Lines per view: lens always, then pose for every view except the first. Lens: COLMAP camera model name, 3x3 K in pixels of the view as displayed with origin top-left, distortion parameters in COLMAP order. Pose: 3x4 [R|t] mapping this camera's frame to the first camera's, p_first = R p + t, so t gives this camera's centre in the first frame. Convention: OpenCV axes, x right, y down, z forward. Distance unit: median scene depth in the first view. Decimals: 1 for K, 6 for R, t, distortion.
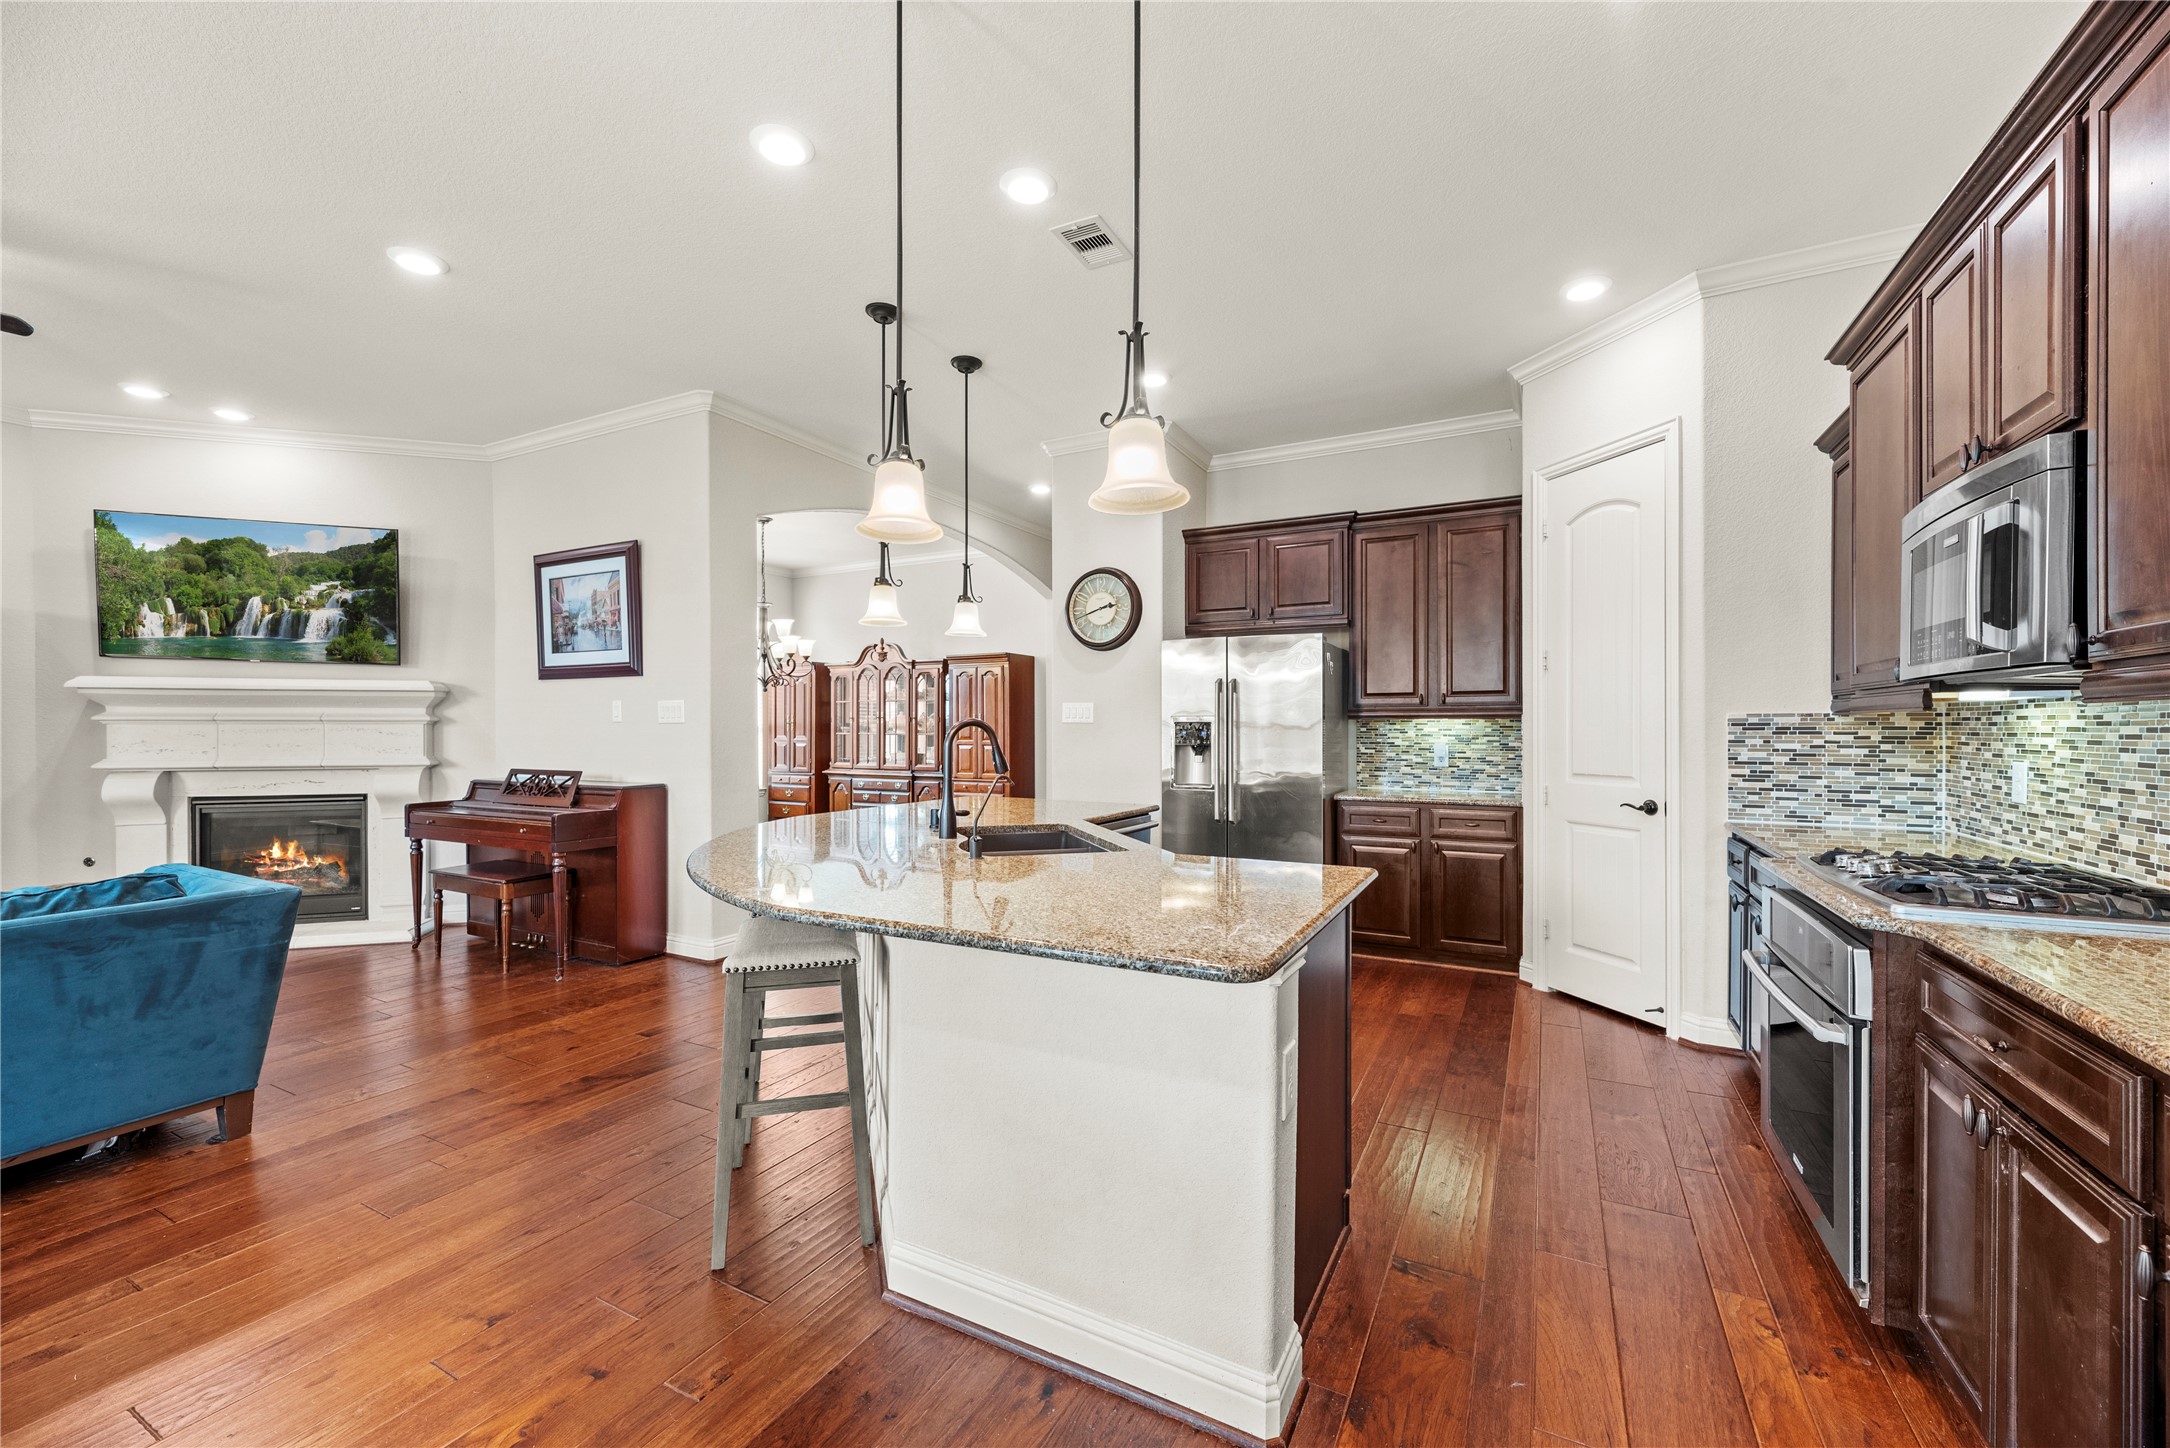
lens RADIAL K [[854.5, 0, 1078.5], [0, 854.5, 730.9], [0, 0, 1]] dist [0.002489, -0.000054]
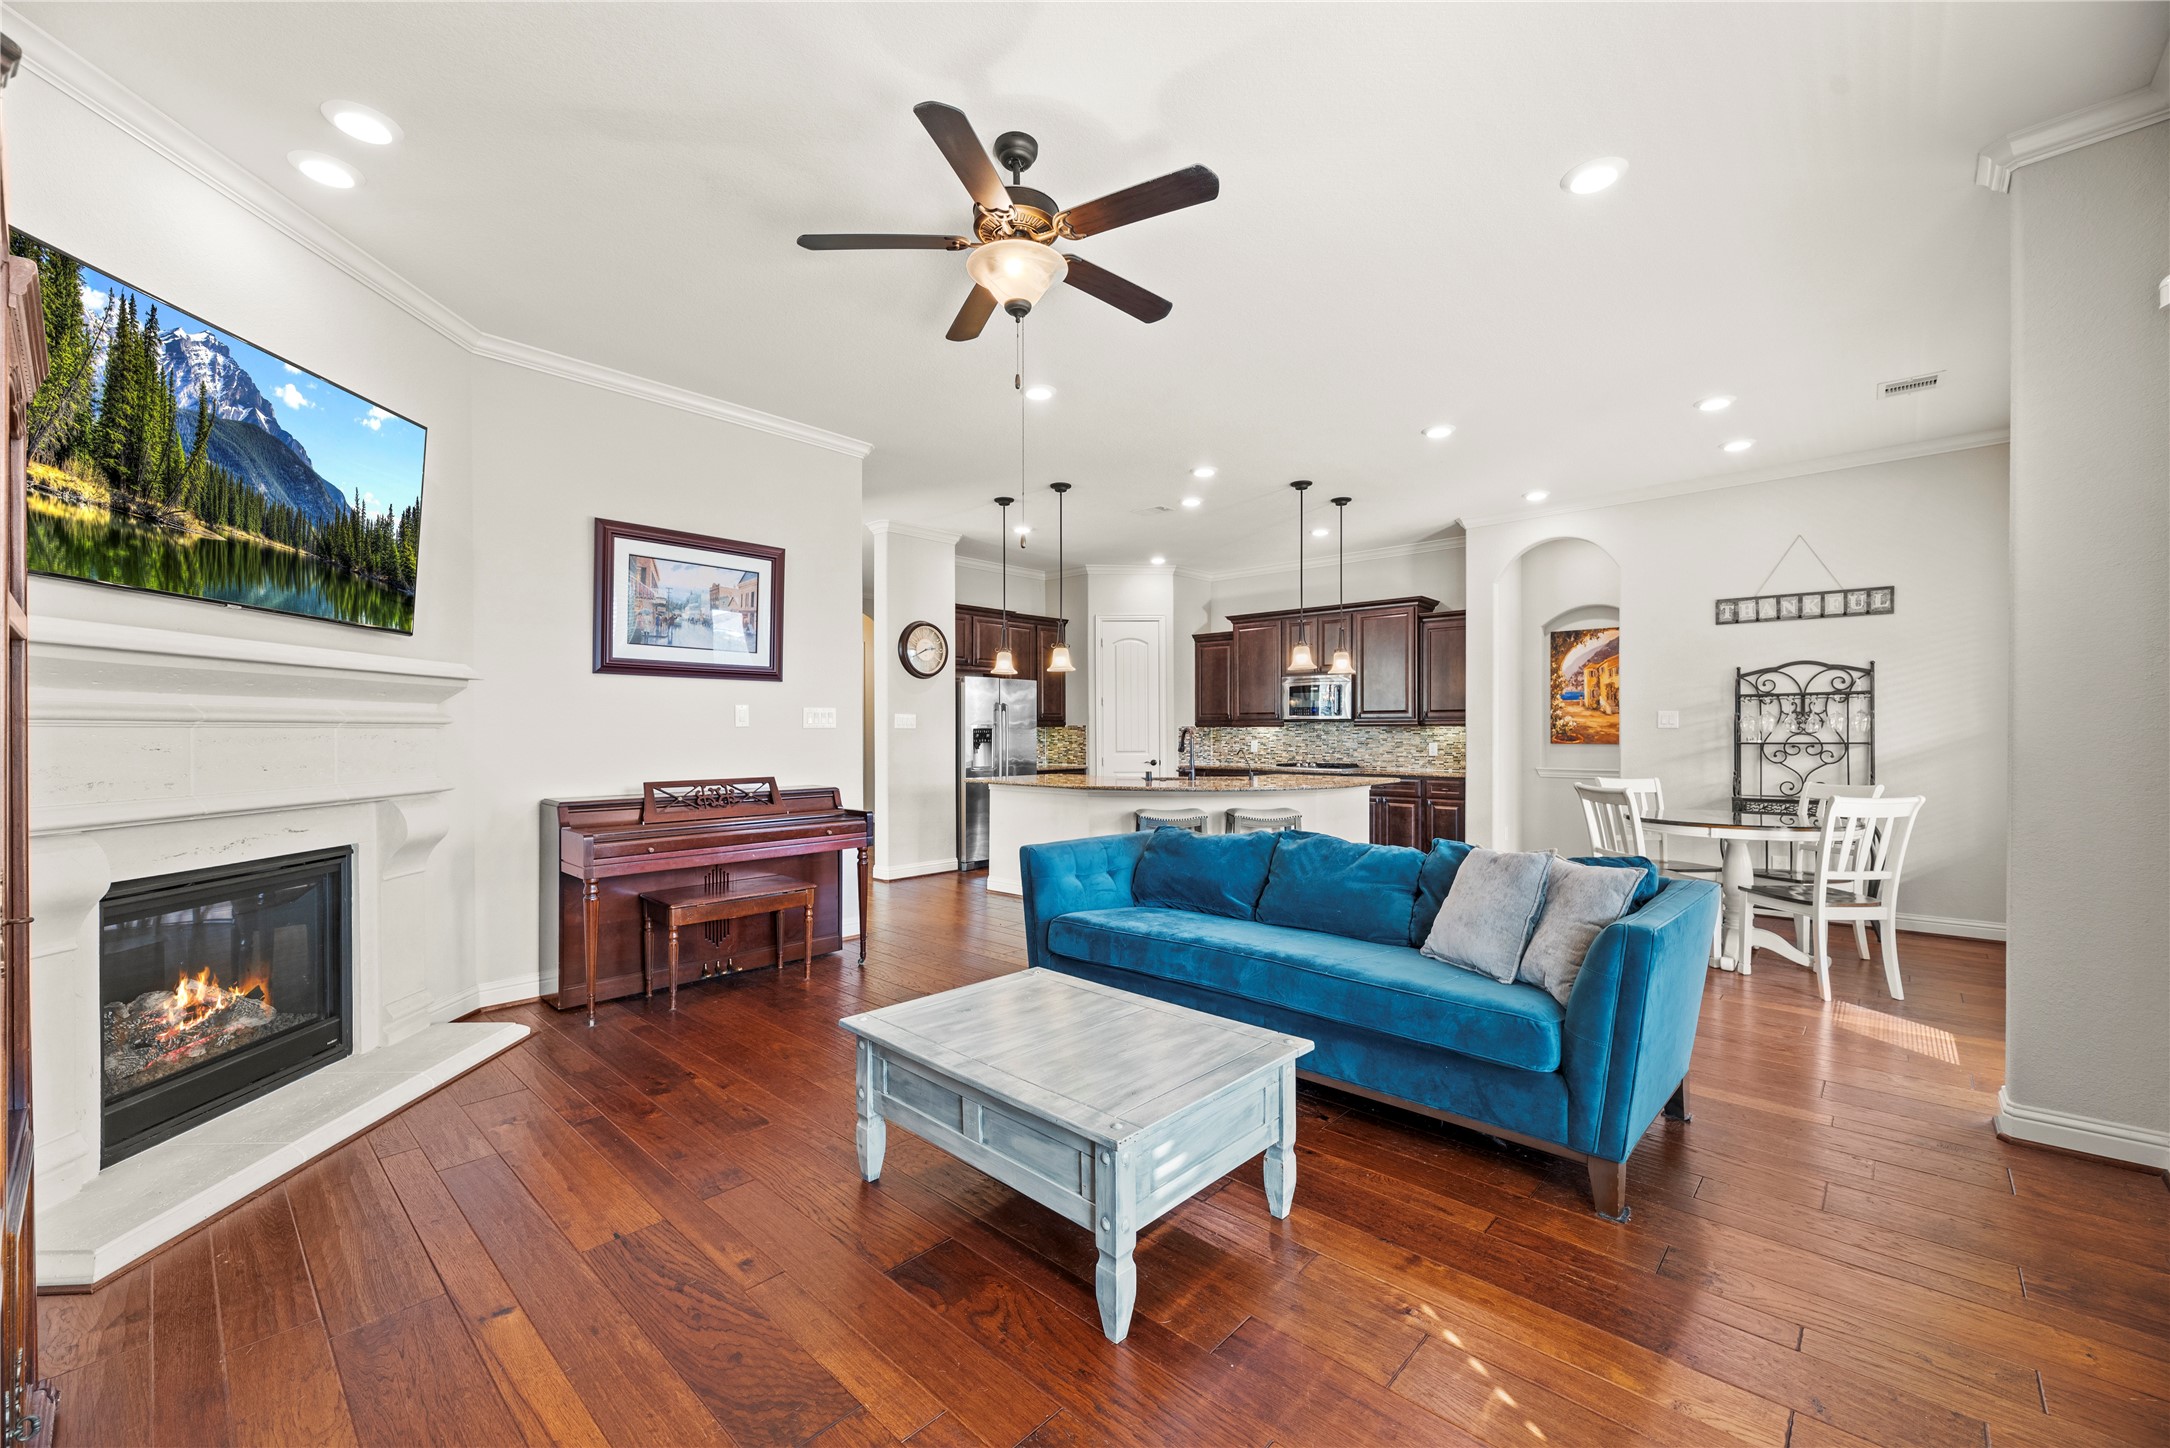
lens RADIAL K [[854.5, 0, 1078.1], [0, 854.5, 723.8], [0, 0, 1]] dist [0.002489, -0.000054]
pose [[0.241661, -0.003697, 0.970354, -1.381663], [0.006001, 0.999979, 0.002316, -0.013486], [-0.970342, 0.005263, 0.241678, 0.401349]]
